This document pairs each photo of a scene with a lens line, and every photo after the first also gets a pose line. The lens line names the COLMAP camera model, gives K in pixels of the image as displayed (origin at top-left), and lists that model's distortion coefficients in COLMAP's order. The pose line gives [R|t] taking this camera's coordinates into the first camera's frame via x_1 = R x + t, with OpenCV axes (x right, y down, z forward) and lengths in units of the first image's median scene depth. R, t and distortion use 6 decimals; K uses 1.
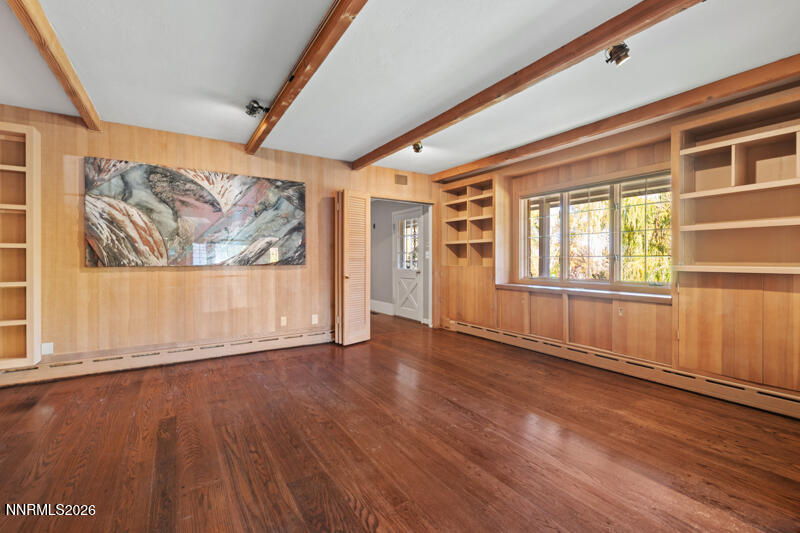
lens RADIAL K [[363.8, 0, 404.3], [0, 363.8, 266.4], [0, 0, 1]] dist [0.003289, 0.000033]
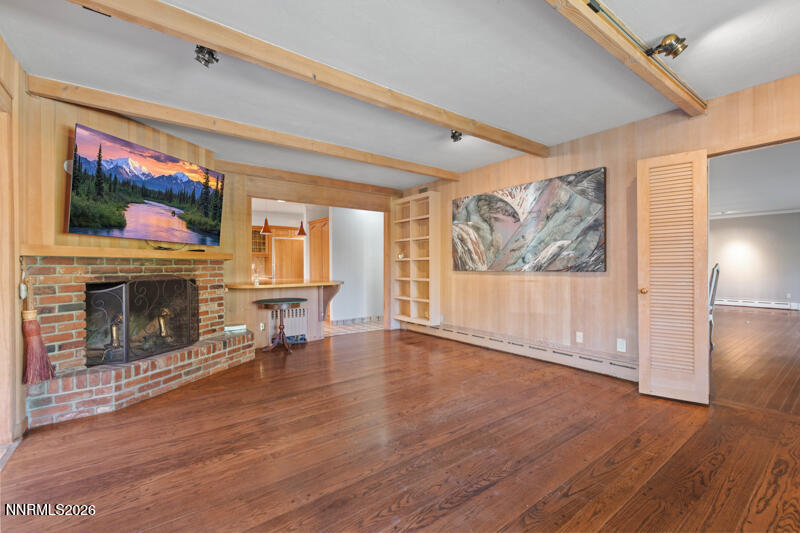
lens RADIAL K [[363.8, 0, 404.3], [0, 363.8, 266.4], [0, 0, 1]] dist [0.003289, 0.000033]
pose [[0.031208, -0.003003, -0.999508, 0.585508], [-0.016118, 0.999864, -0.003508, -0.007002], [0.999383, 0.016220, 0.031156, 0.646207]]
